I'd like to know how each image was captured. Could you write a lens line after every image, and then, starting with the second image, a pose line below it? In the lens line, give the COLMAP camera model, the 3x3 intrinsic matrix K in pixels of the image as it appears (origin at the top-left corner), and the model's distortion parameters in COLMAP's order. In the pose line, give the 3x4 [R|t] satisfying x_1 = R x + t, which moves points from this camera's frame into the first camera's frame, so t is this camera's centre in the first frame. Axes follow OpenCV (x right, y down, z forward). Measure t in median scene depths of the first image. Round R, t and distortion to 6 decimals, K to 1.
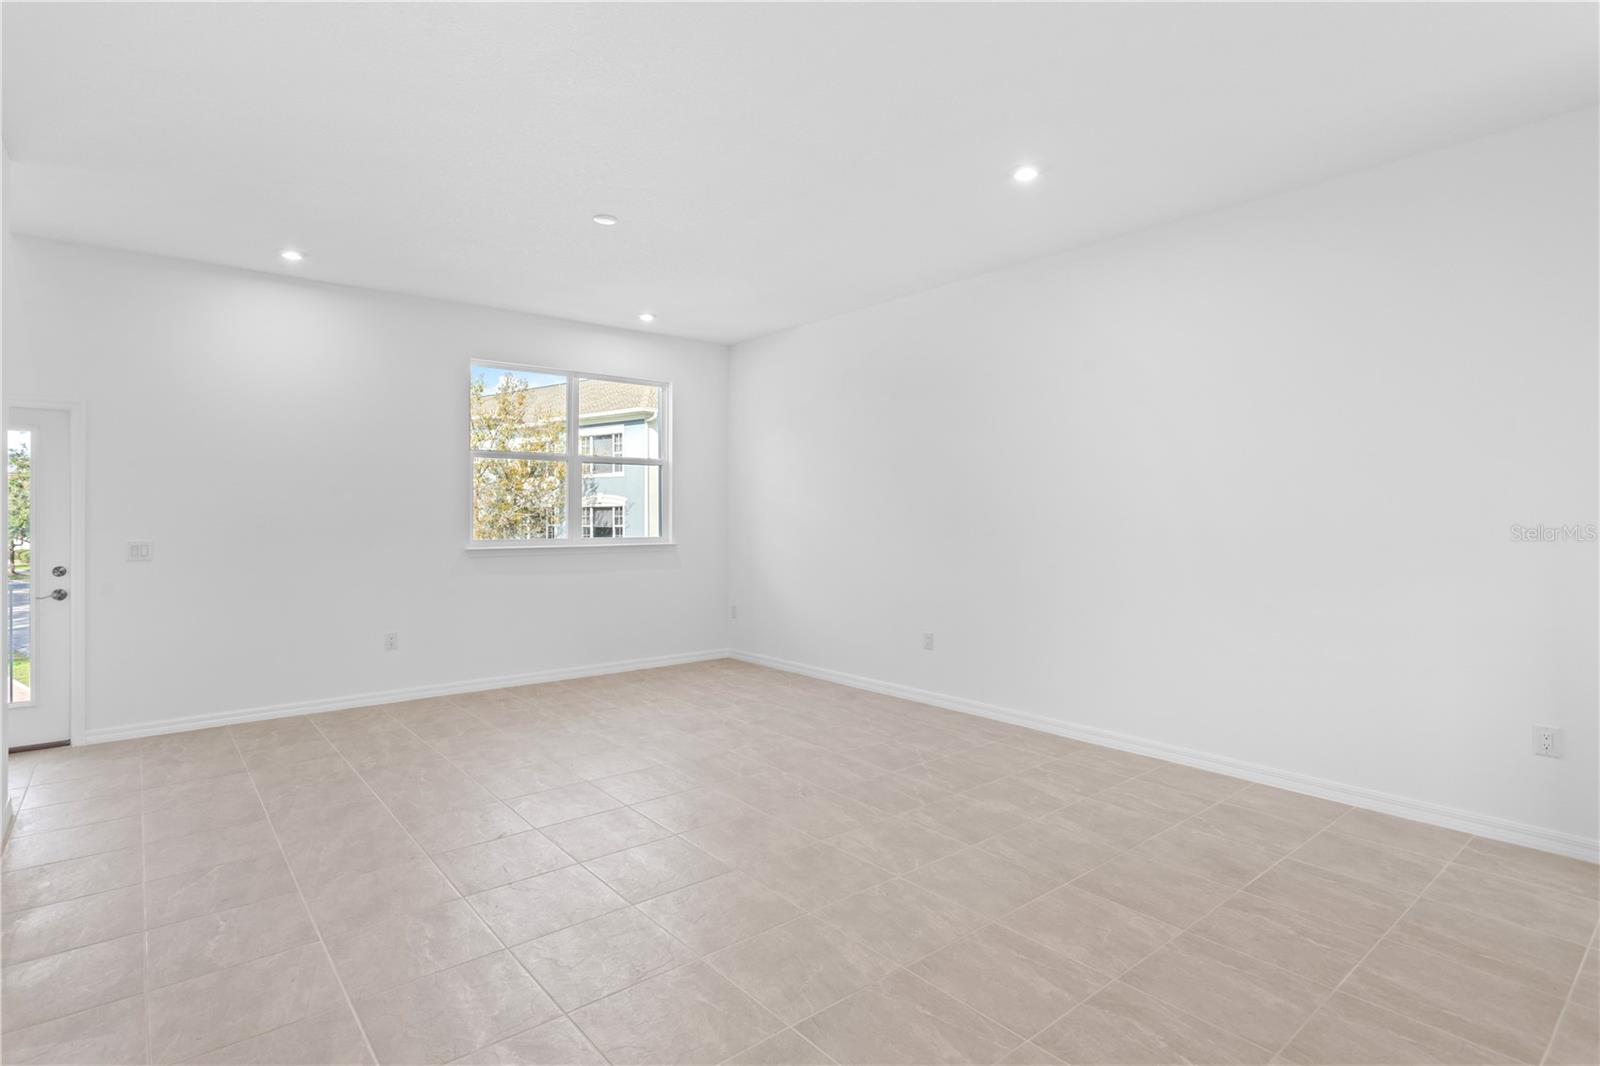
lens RADIAL K [[801.8, 0, 798.1], [0, 801.8, 517.3], [0, 0, 1]] dist [-0.015870, 0.006472]
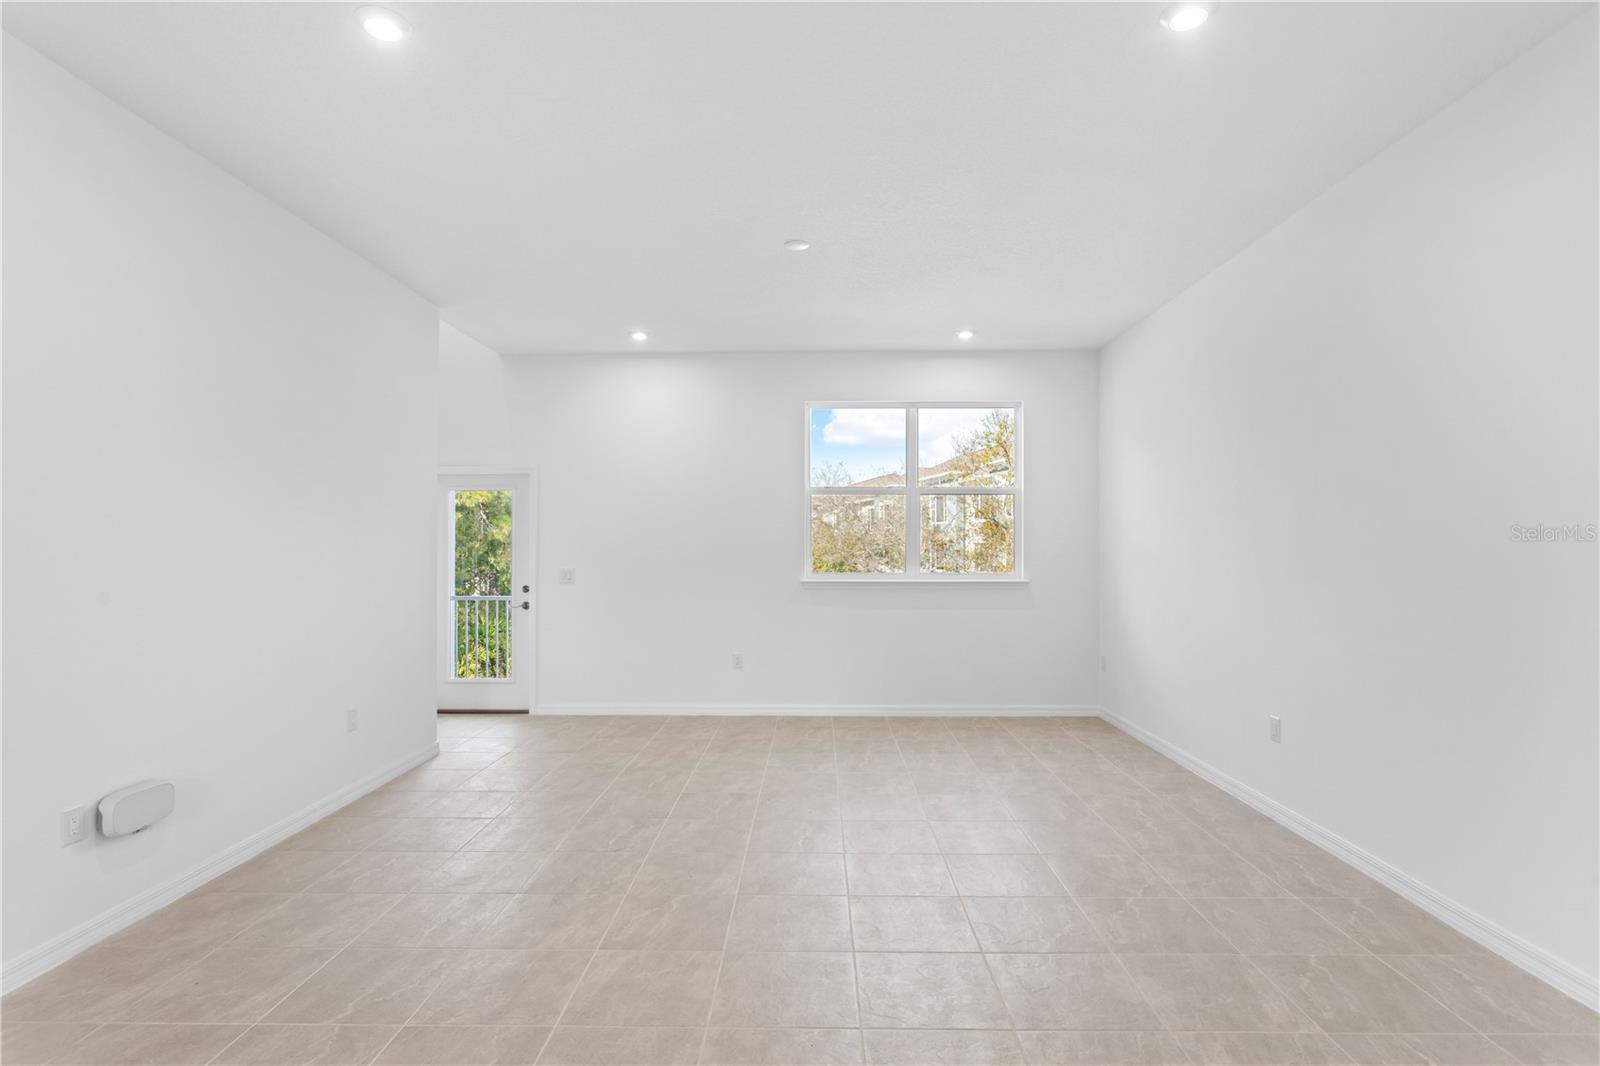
lens RADIAL K [[801.8, 0, 834.2], [0, 801.8, 549.1], [0, 0, 1]] dist [-0.015870, 0.006472]
pose [[0.761966, 0.001824, -0.647615, 0.319943], [-0.002028, 0.999998, 0.000430, -0.003257], [0.647614, 0.000986, 0.761968, 0.218911]]
